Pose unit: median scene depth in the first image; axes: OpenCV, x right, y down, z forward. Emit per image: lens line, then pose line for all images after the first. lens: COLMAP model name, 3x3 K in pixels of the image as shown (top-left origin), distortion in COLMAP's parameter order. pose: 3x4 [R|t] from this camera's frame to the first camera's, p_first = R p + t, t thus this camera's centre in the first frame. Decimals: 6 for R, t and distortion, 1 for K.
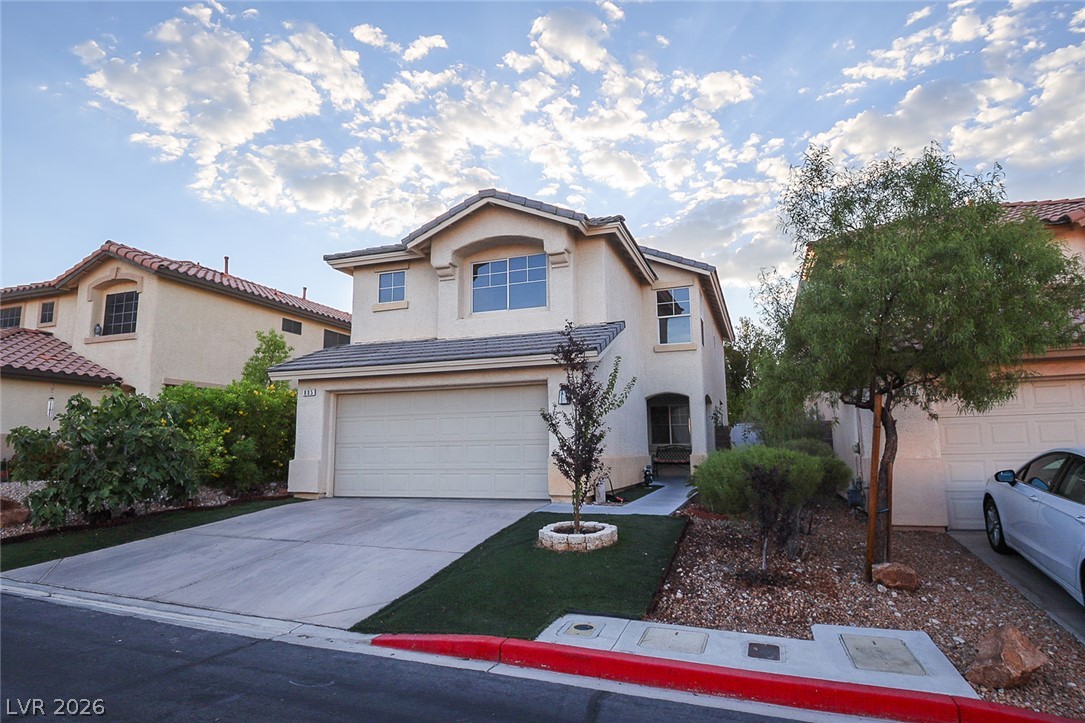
lens RADIAL K [[631.3, 0, 541.2], [0, 631.3, 349.9], [0, 0, 1]] dist [0.022931, -0.034480]
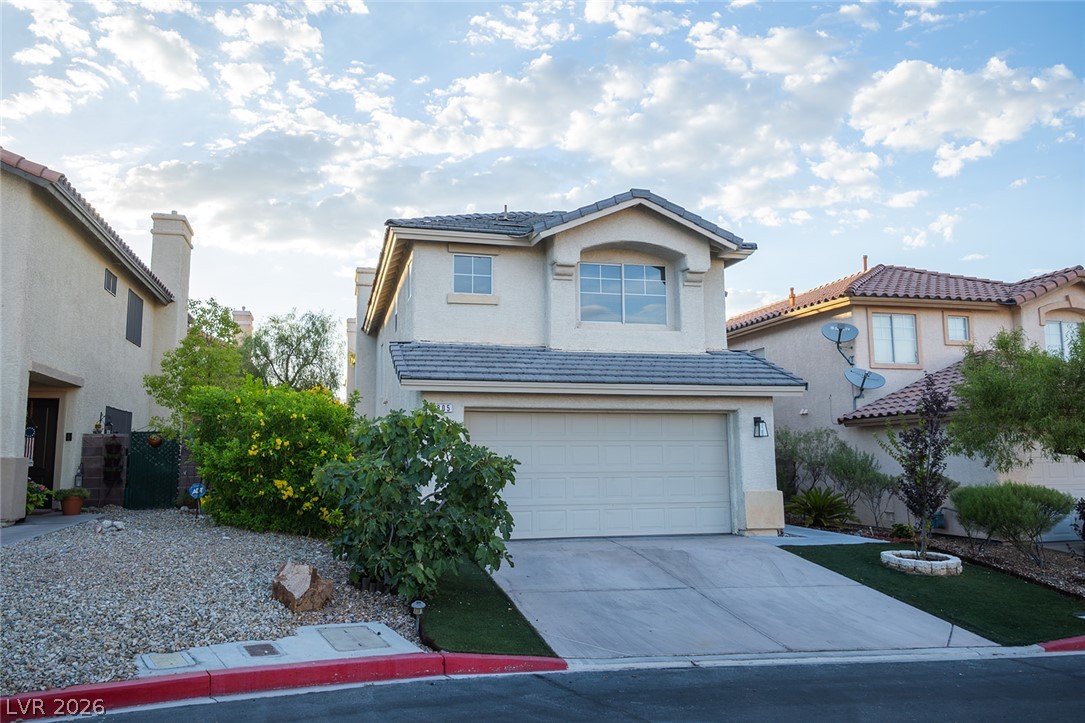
lens RADIAL K [[827.5, 0, 542.5], [0, 827.5, 361.5], [0, 0, 1]] dist [-0.008558, -0.006824]
pose [[0.832535, 0.075432, 0.548813, -0.773181], [-0.094919, 0.995459, 0.007168, -0.007245], [-0.545780, -0.058060, 0.835914, 0.086174]]
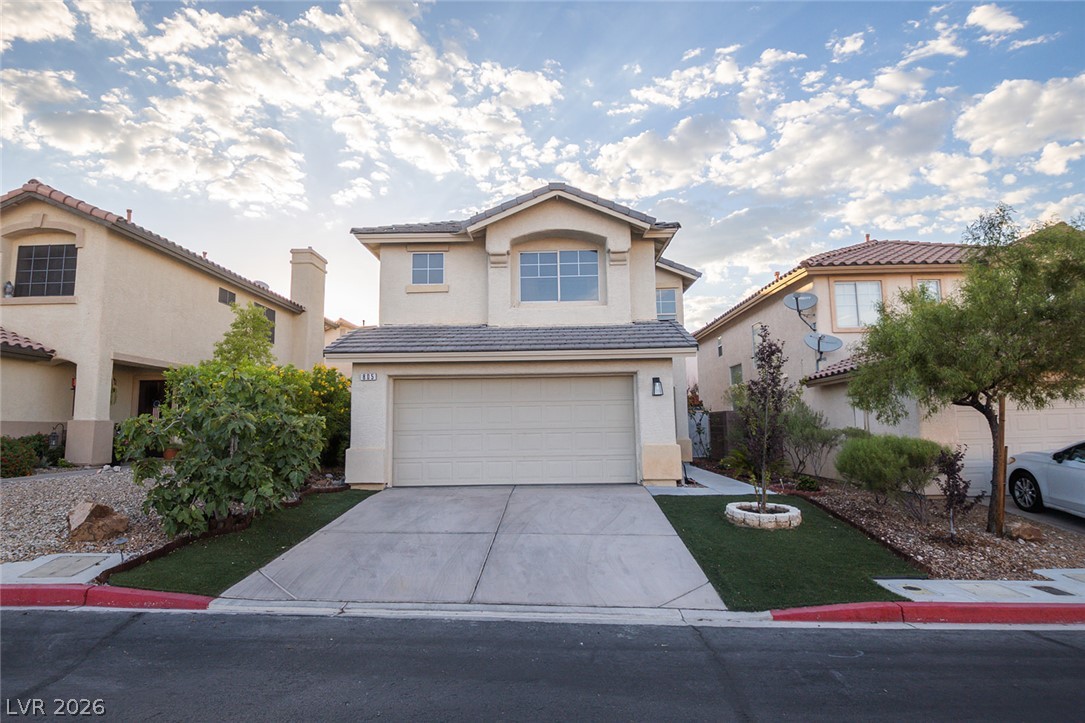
lens RADIAL K [[614.6, 0, 542.5], [0, 614.6, 361.5], [0, 0, 1]] dist [-0.000111, -0.020176]
pose [[0.946718, 0.034702, 0.320189, -0.391266], [-0.049663, 0.998017, 0.038675, -0.002850], [-0.318212, -0.052516, 0.946564, 0.053755]]
